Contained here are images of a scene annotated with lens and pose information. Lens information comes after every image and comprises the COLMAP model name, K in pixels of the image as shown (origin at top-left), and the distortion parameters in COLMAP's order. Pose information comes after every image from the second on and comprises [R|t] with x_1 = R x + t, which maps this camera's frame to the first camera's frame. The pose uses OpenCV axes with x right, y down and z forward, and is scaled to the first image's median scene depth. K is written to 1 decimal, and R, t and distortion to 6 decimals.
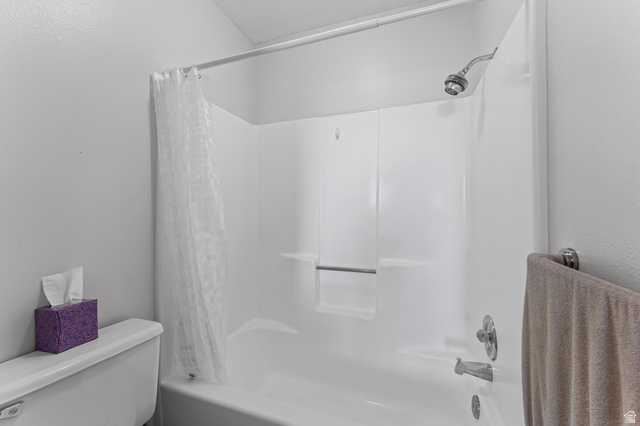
lens RADIAL K [[255.1, 0, 319.5], [0, 255.1, 210.4], [0, 0, 1]] dist [0.002205, -0.000139]
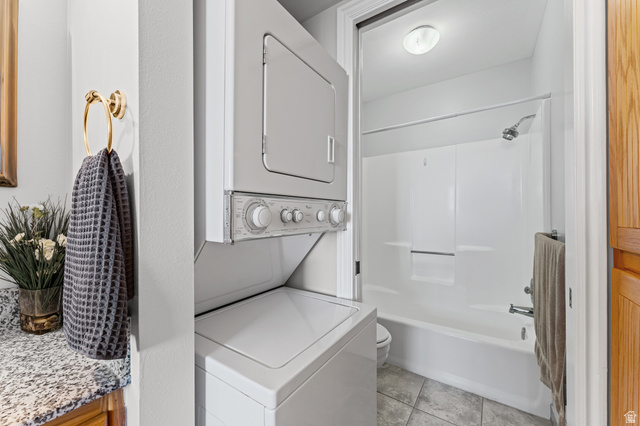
lens RADIAL K [[255.1, 0, 318.5], [0, 255.1, 214.1], [0, 0, 1]] dist [0.002205, -0.000139]
pose [[0.967964, -0.005039, -0.251037, -0.171011], [0.004967, 0.999987, -0.000920, 0.001182], [0.251038, -0.000356, 0.967977, -0.642272]]
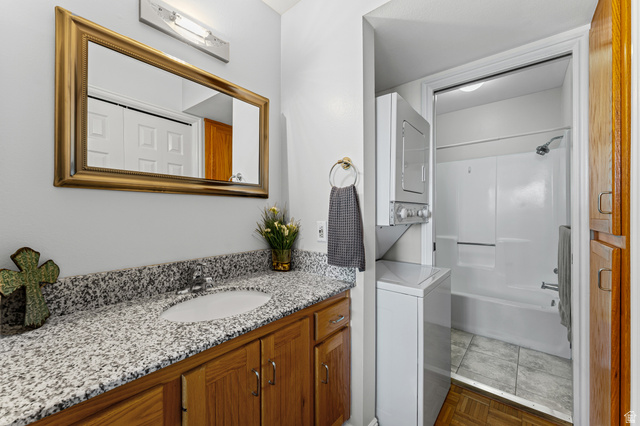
lens RADIAL K [[255.1, 0, 321.0], [0, 255.1, 213.9], [0, 0, 1]] dist [0.002205, -0.000139]
pose [[0.942511, -0.002797, -0.334163, -0.348562], [0.003992, 0.999988, 0.002889, 0.002220], [0.334150, -0.004057, 0.942511, -1.167228]]
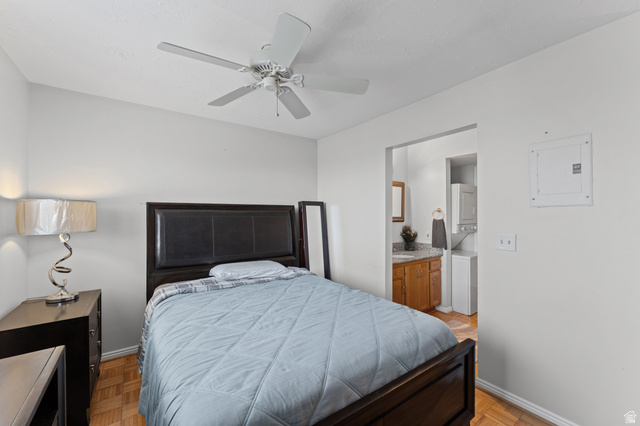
lens RADIAL K [[255.1, 0, 319.3], [0, 255.1, 214.1], [0, 0, 1]] dist [0.002205, -0.000139]
pose [[0.827451, -0.004255, -0.561521, -0.158568], [0.001206, 0.999982, -0.005801, -0.114679], [0.561536, 0.004123, 0.827442, -2.811747]]
